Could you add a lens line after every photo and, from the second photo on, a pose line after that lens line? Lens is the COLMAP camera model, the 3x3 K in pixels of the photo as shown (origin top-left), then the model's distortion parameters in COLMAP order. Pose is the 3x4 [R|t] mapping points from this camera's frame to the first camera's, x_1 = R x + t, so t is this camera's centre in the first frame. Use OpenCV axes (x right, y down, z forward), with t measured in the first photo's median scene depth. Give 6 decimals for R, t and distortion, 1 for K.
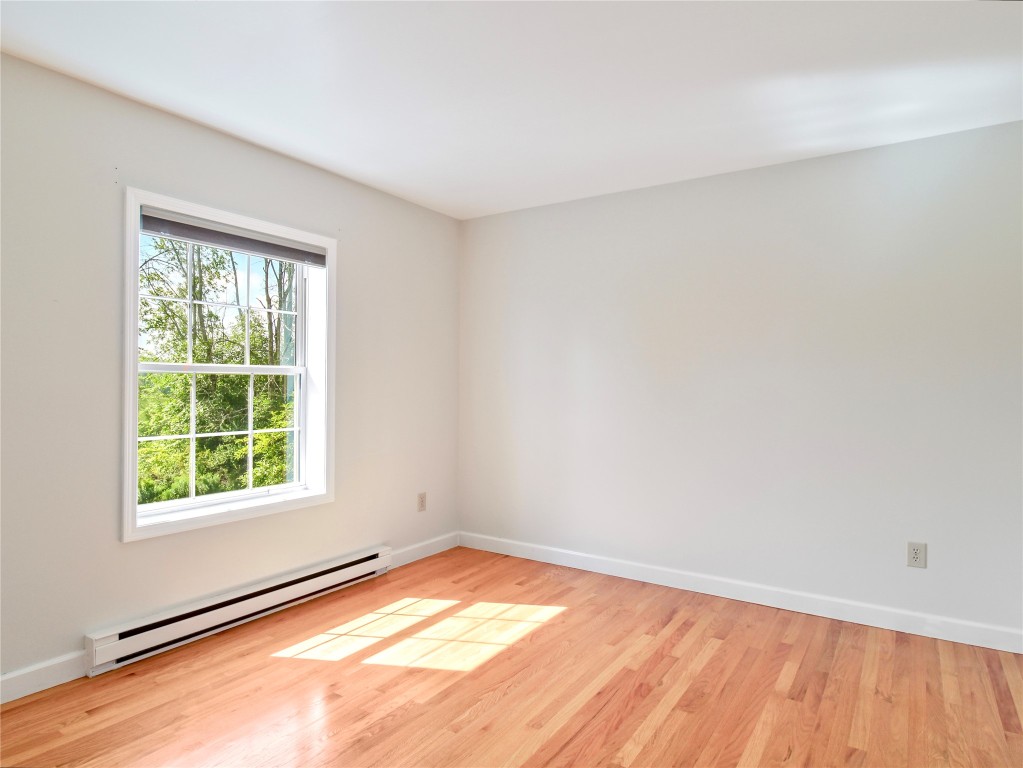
lens RADIAL K [[589.0, 0, 512.4], [0, 589.0, 385.2], [0, 0, 1]] dist [0.006791, -0.008997]
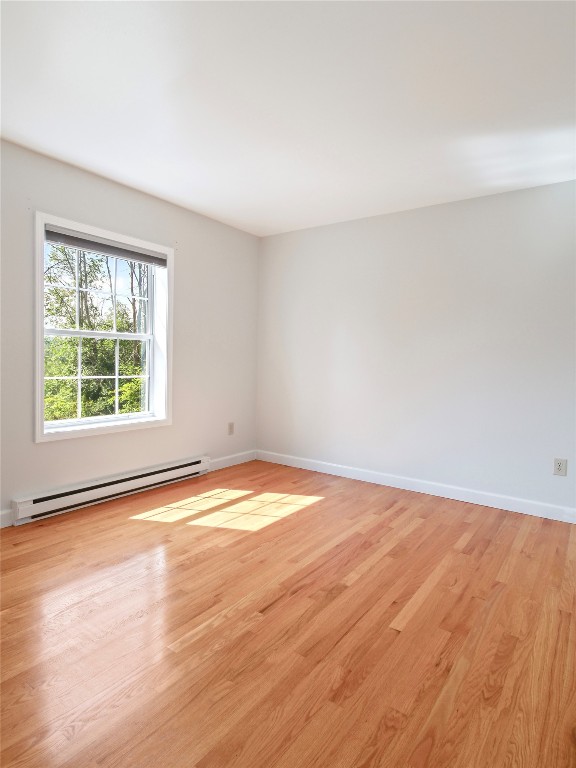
lens RADIAL K [[423.7, 0, 291.2], [0, 423.7, 380.5], [0, 0, 1]] dist [0.007632, -0.005514]
pose [[0.999105, 0.019513, -0.037526, 0.049498], [-0.017888, 0.998907, 0.043173, 0.037470], [0.038328, -0.042463, 0.998363, -0.079219]]
